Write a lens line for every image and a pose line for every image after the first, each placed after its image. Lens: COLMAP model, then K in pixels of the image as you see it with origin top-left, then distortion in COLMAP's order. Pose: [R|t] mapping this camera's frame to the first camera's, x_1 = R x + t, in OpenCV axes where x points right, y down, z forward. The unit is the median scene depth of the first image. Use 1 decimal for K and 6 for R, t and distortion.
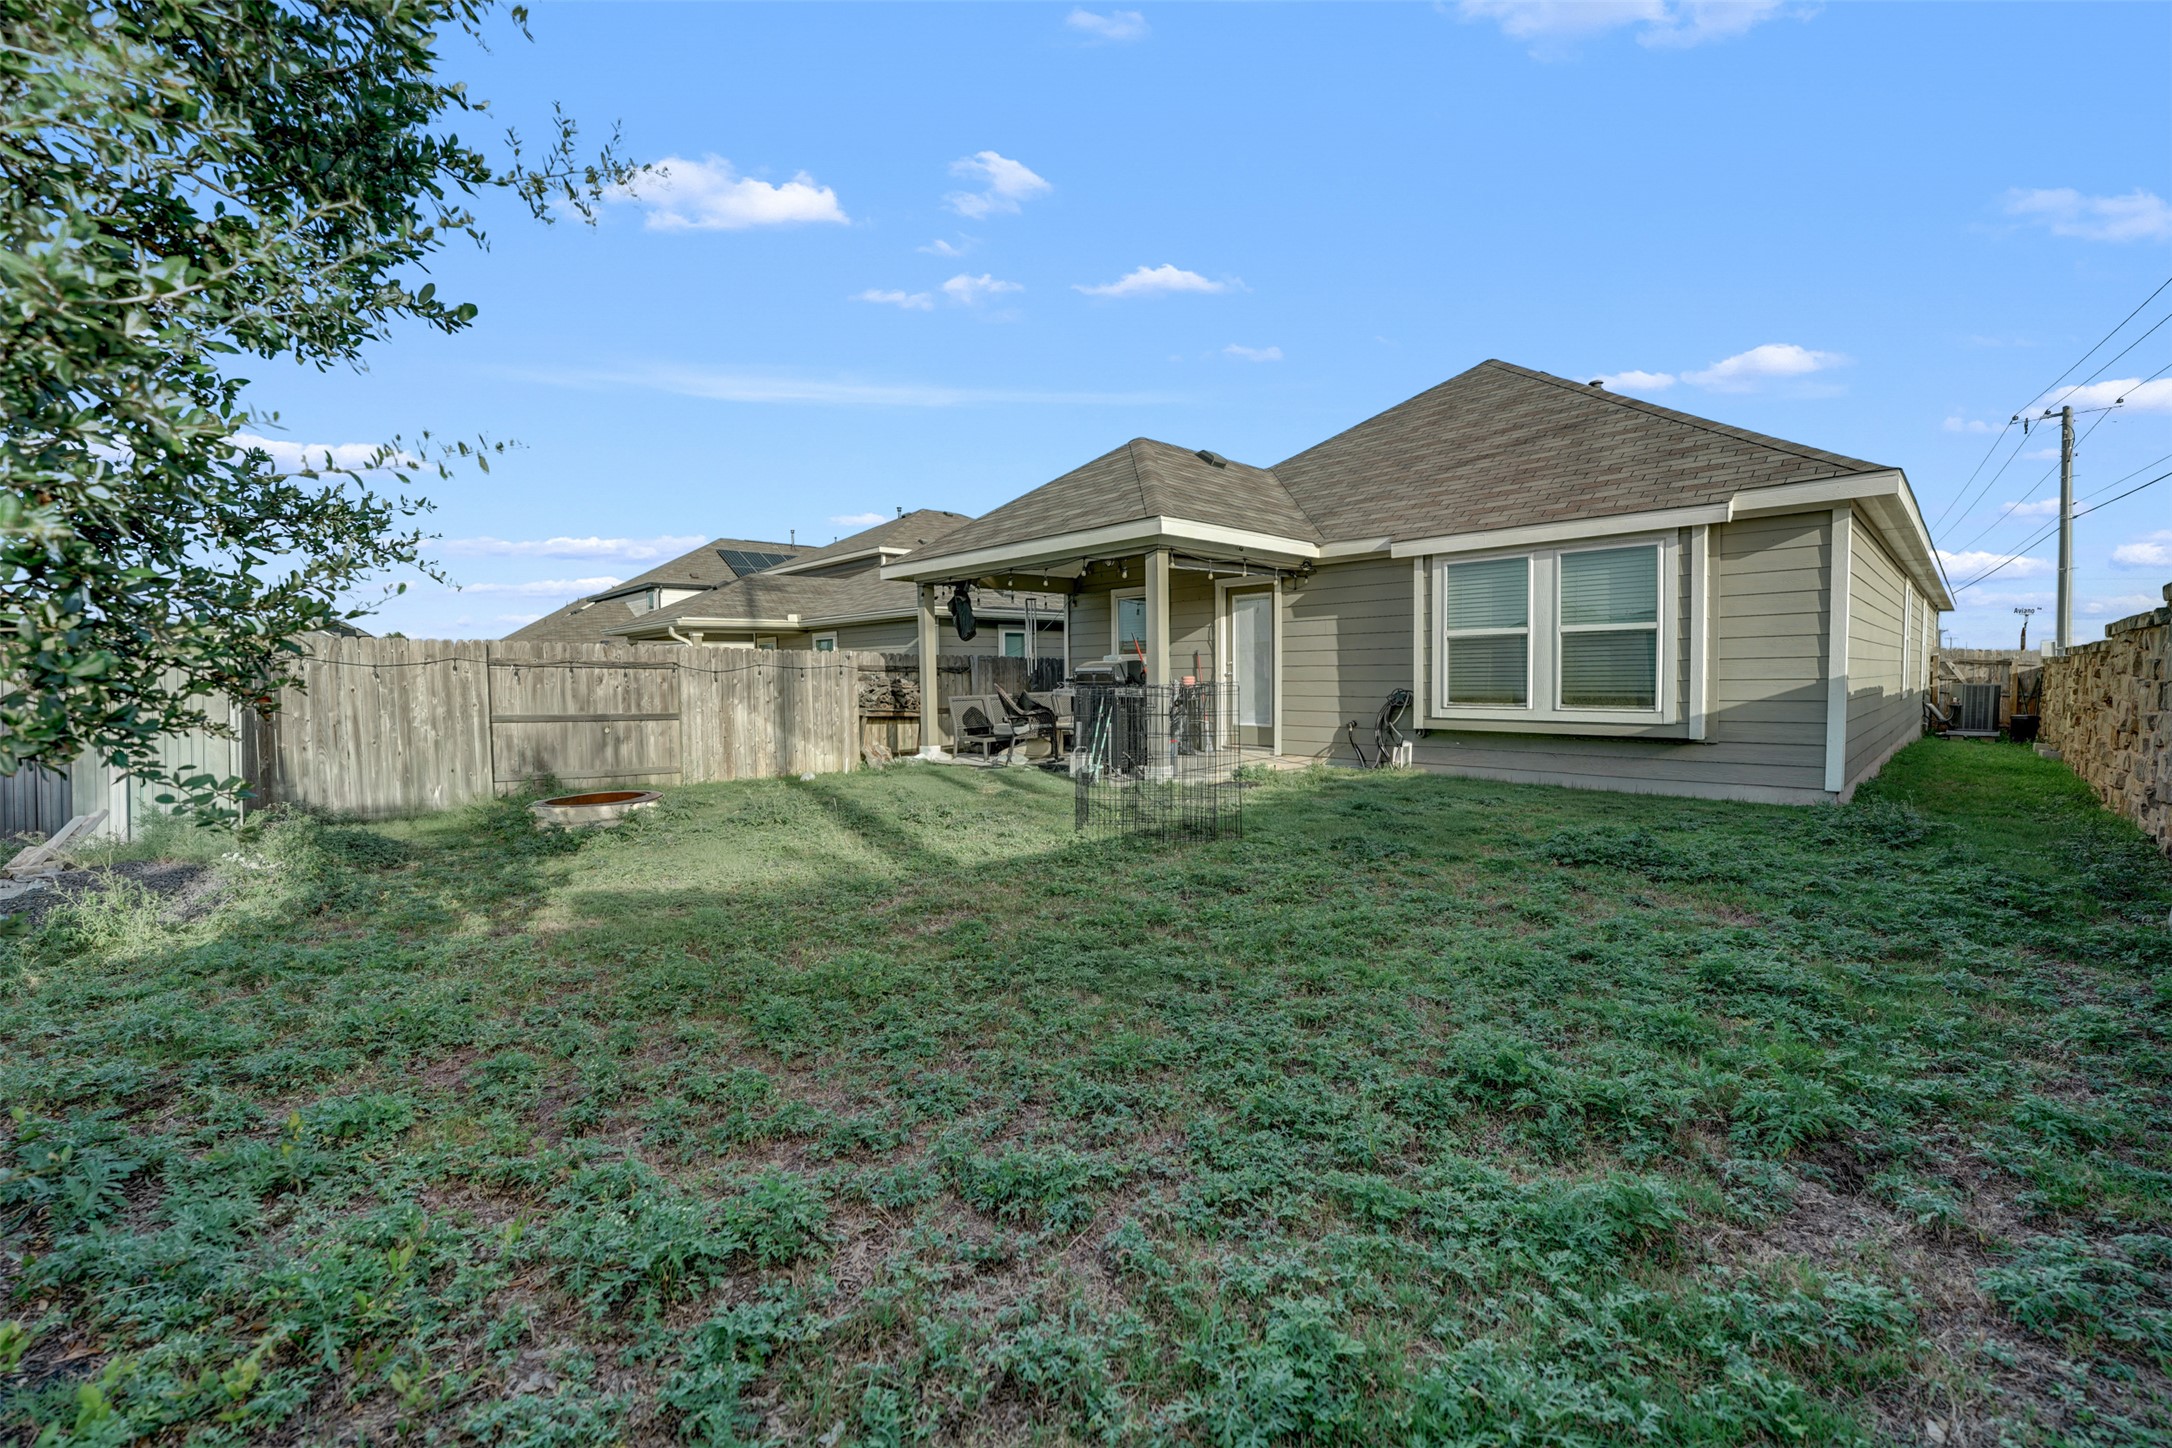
lens RADIAL K [[894.0, 0, 1086.0], [0, 894.0, 724.0], [0, 0, 1]] dist [-0.035140, 0.005821]
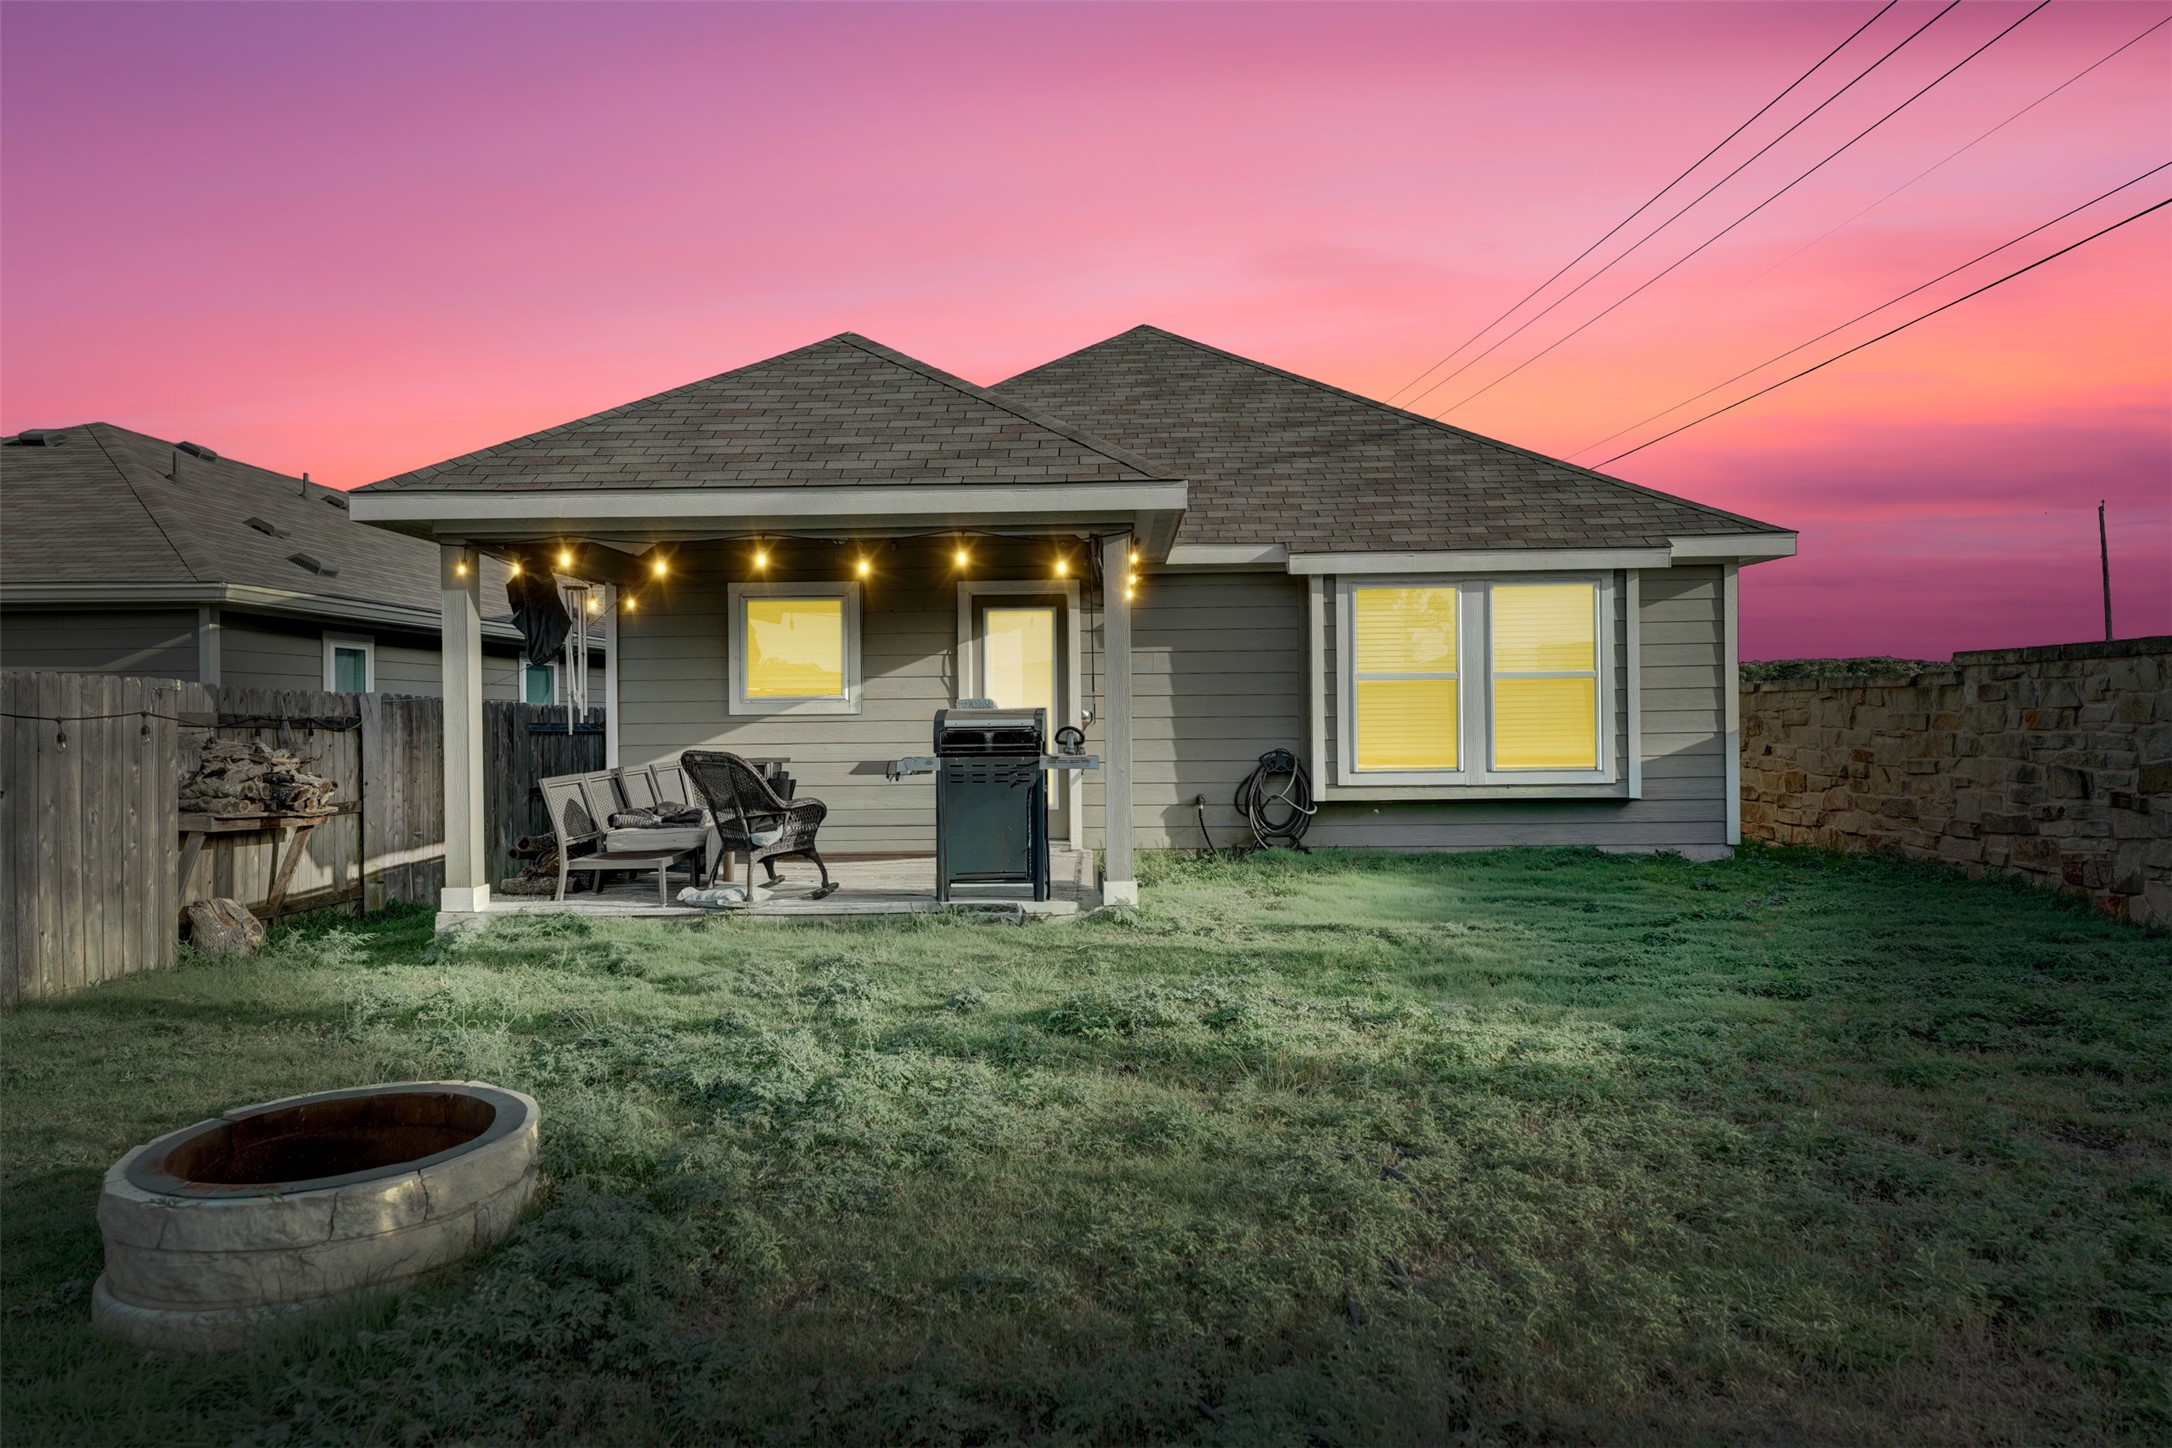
lens RADIAL K [[1234.2, 0, 1086.0], [0, 1234.2, 724.0], [0, 0, 1]] dist [-0.002386, -0.000201]
pose [[0.703104, -0.003293, 0.711079, -0.512842], [0.042092, 0.998429, -0.036997, -0.029267], [-0.709840, 0.055943, 0.702138, 0.395000]]
